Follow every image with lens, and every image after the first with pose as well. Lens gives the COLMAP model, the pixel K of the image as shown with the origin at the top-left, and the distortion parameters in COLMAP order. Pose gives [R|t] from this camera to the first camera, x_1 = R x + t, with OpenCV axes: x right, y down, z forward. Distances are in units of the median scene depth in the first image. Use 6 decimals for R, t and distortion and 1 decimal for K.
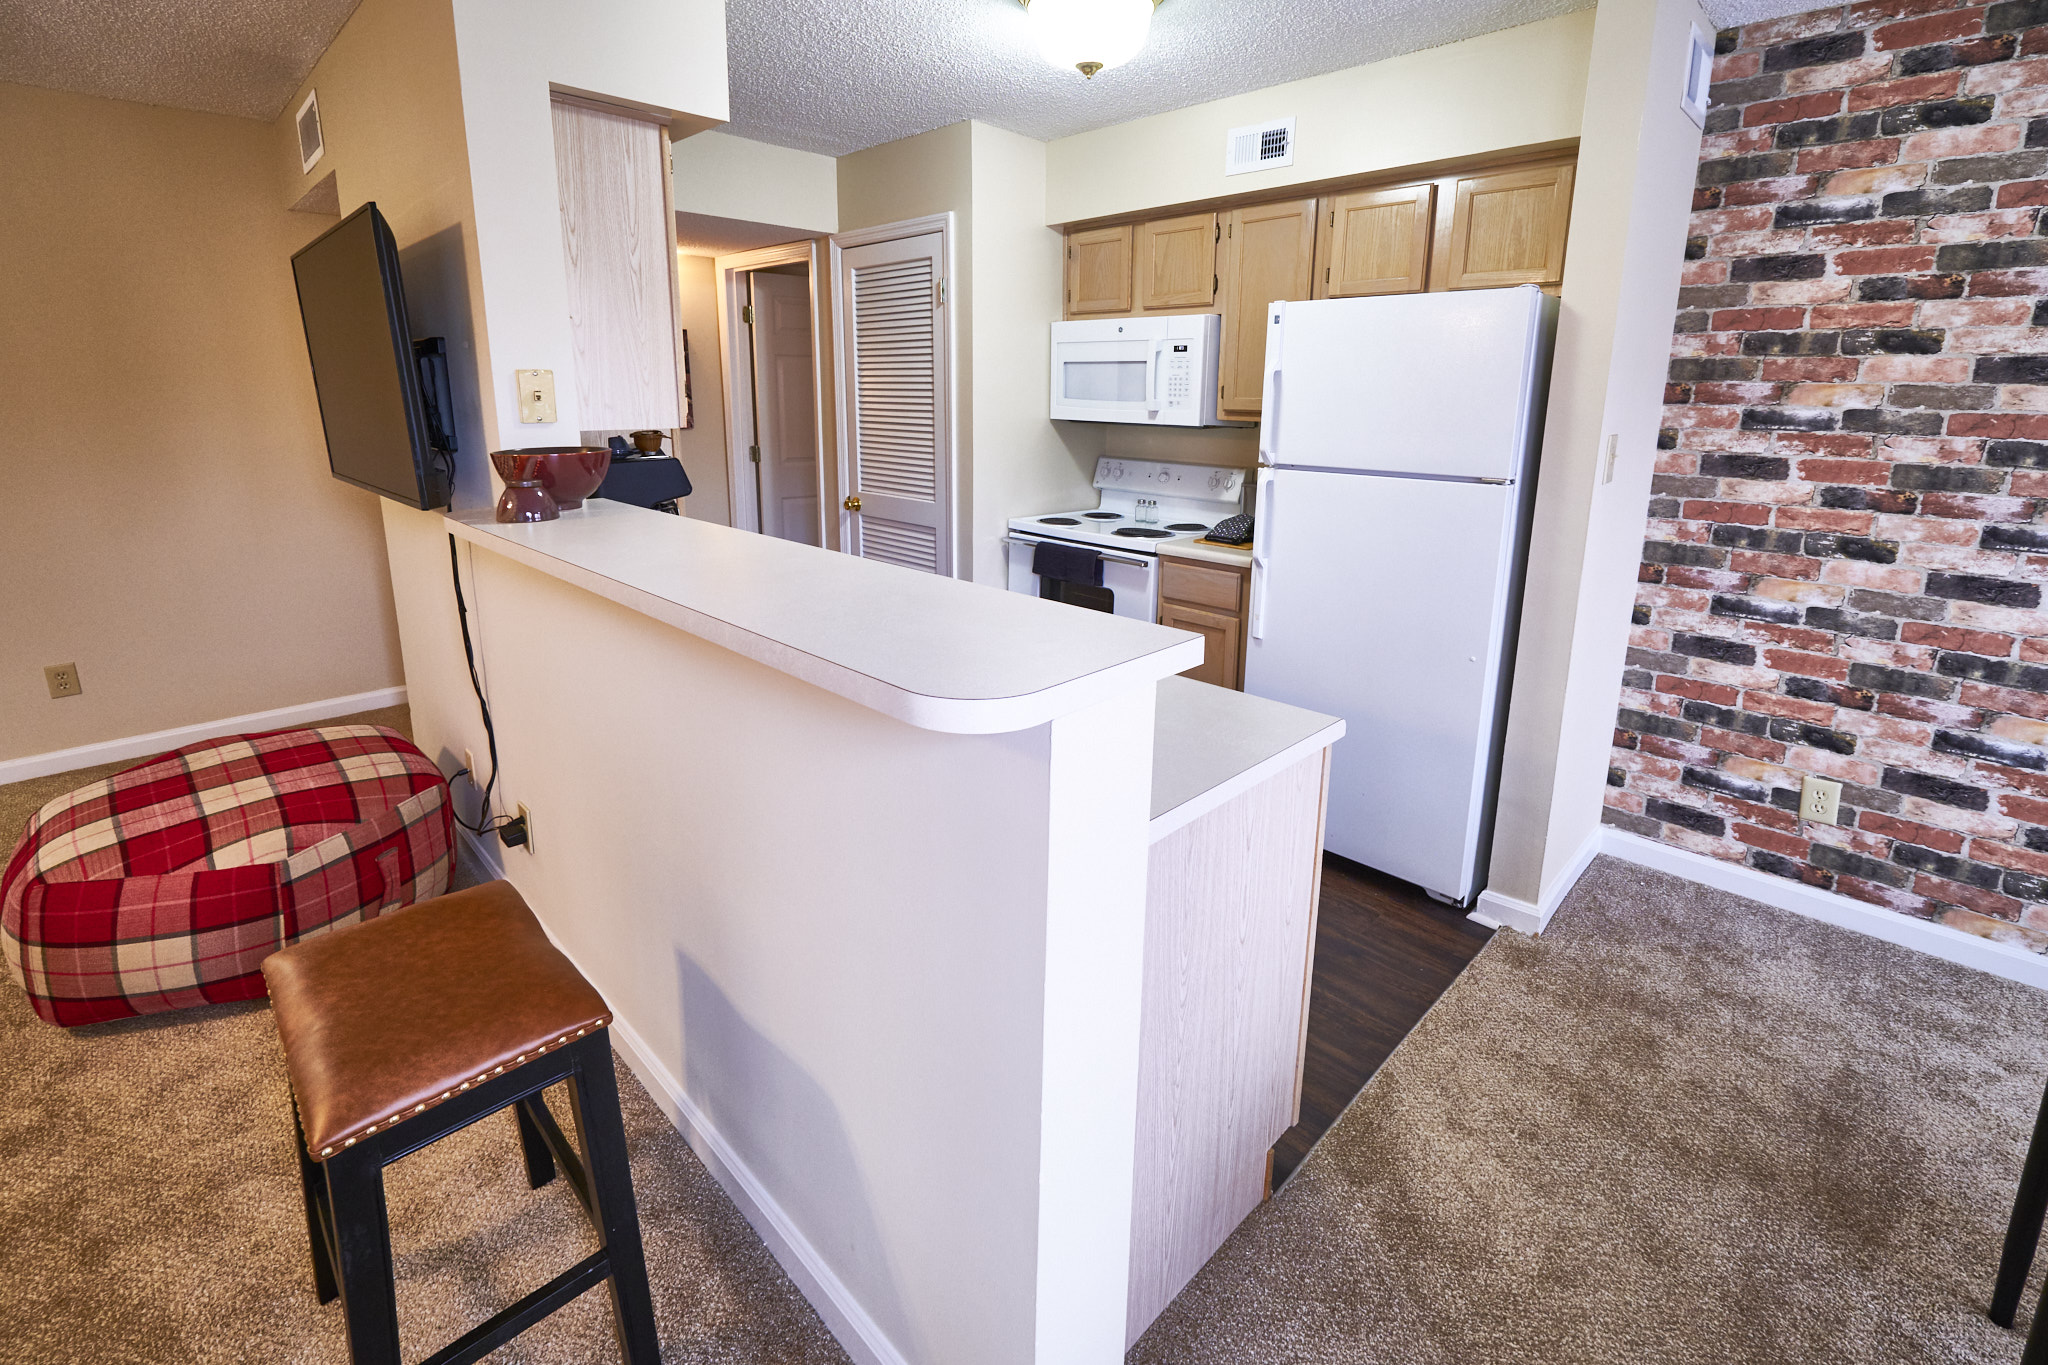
lens RADIAL K [[891.7, 0, 1019.6], [0, 891.7, 575.1], [0, 0, 1]] dist [-0.000132, -0.000301]
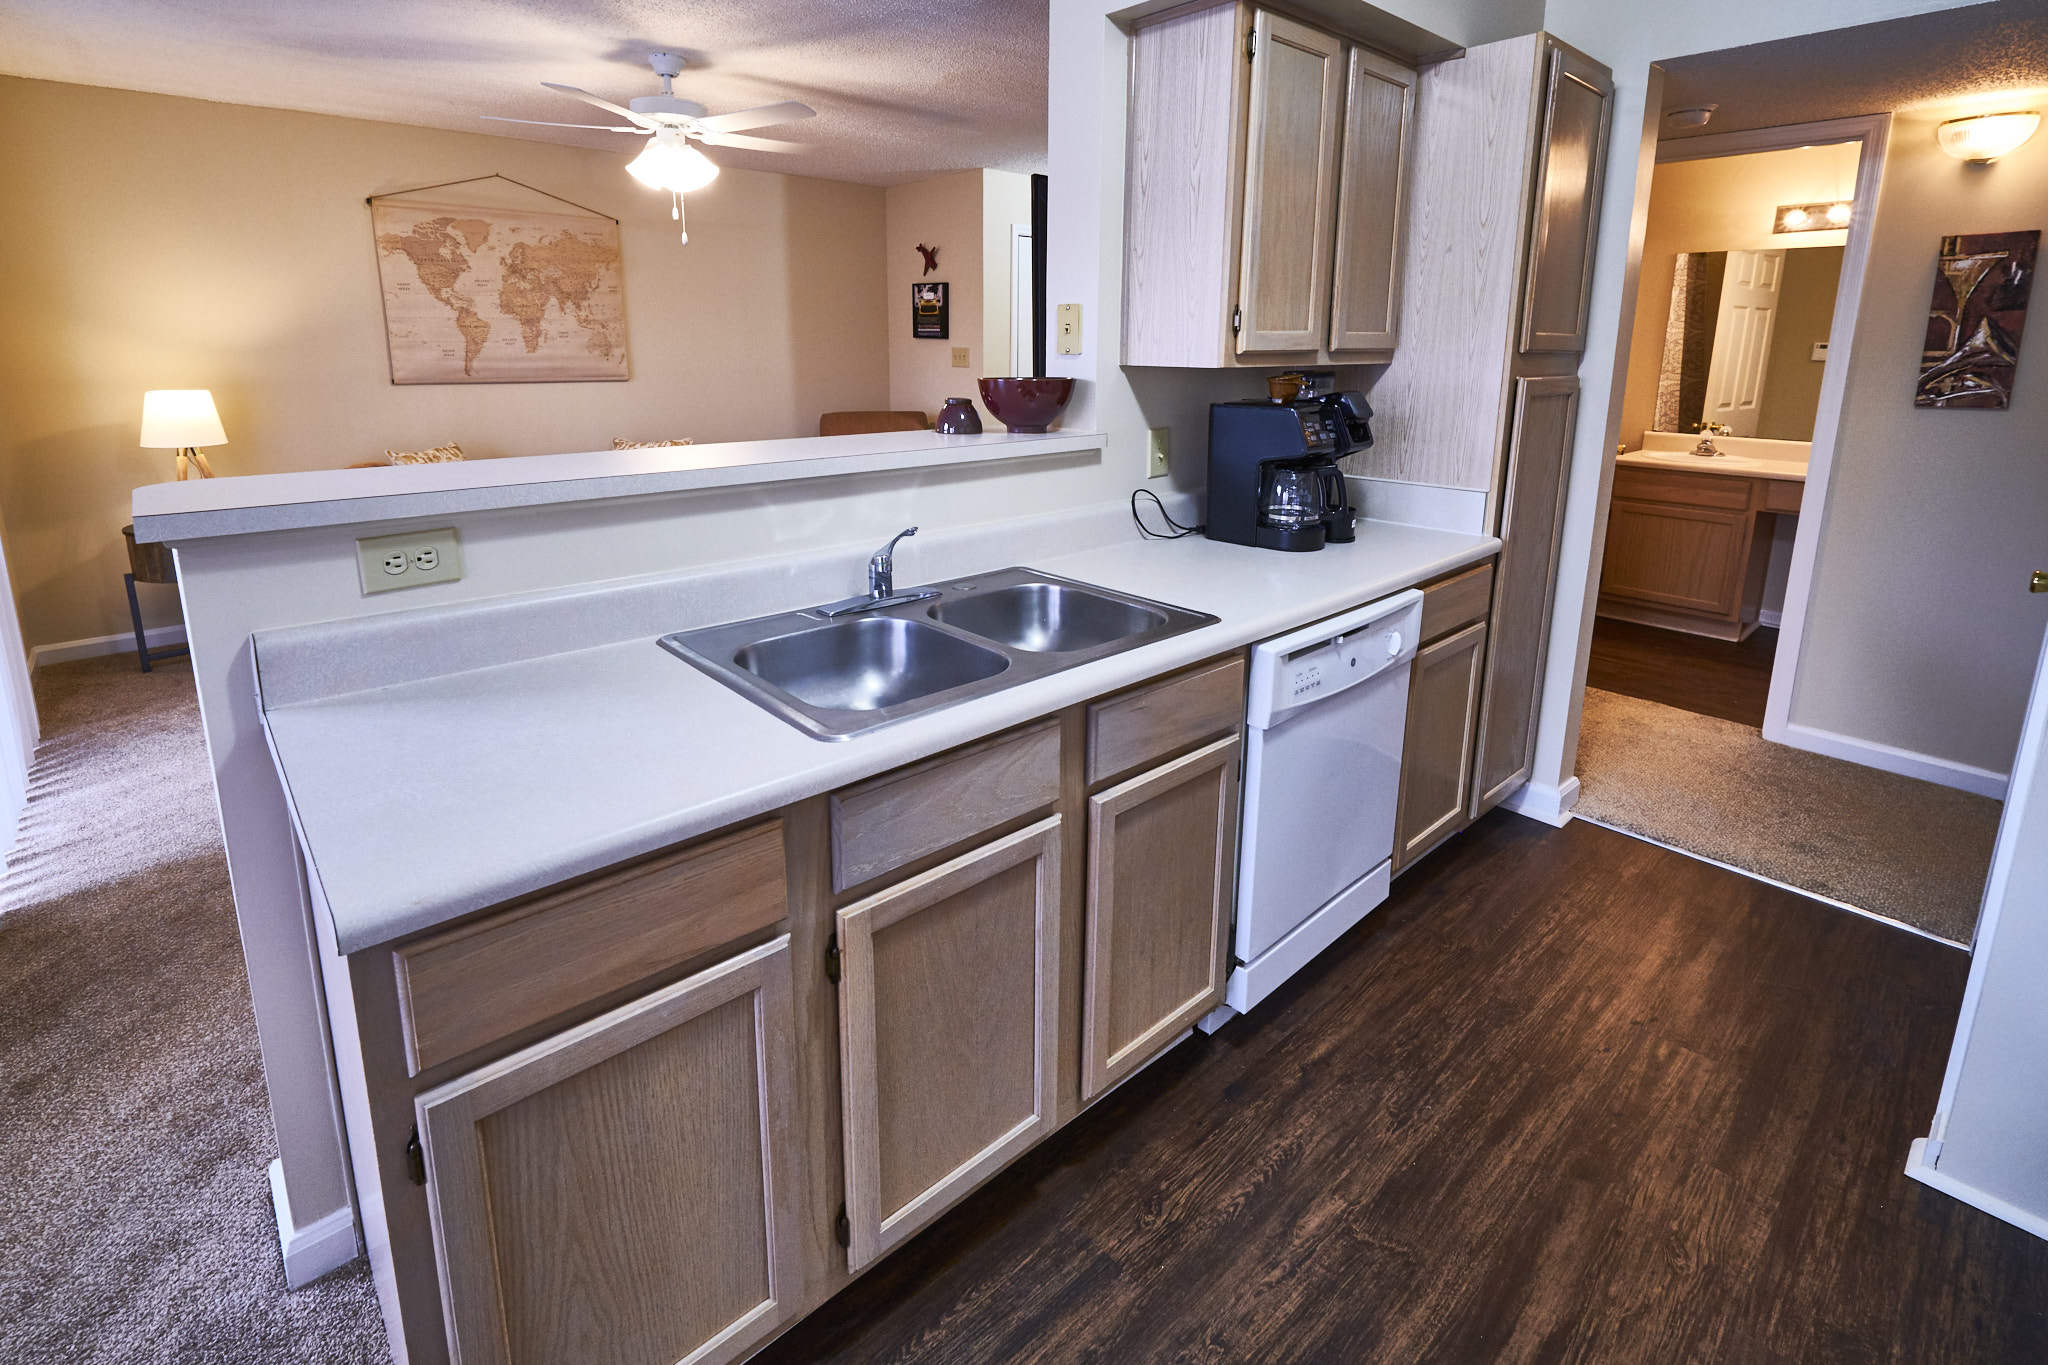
lens RADIAL K [[956.6, 0, 1009.7], [0, 956.6, 539.5], [0, 0, 1]] dist [-0.004191, -0.000048]
pose [[-0.052724, 0.194895, -0.979406, 0.607576], [-0.212500, 0.956118, 0.201700, -0.170397], [0.975738, 0.218758, -0.008995, 0.965805]]
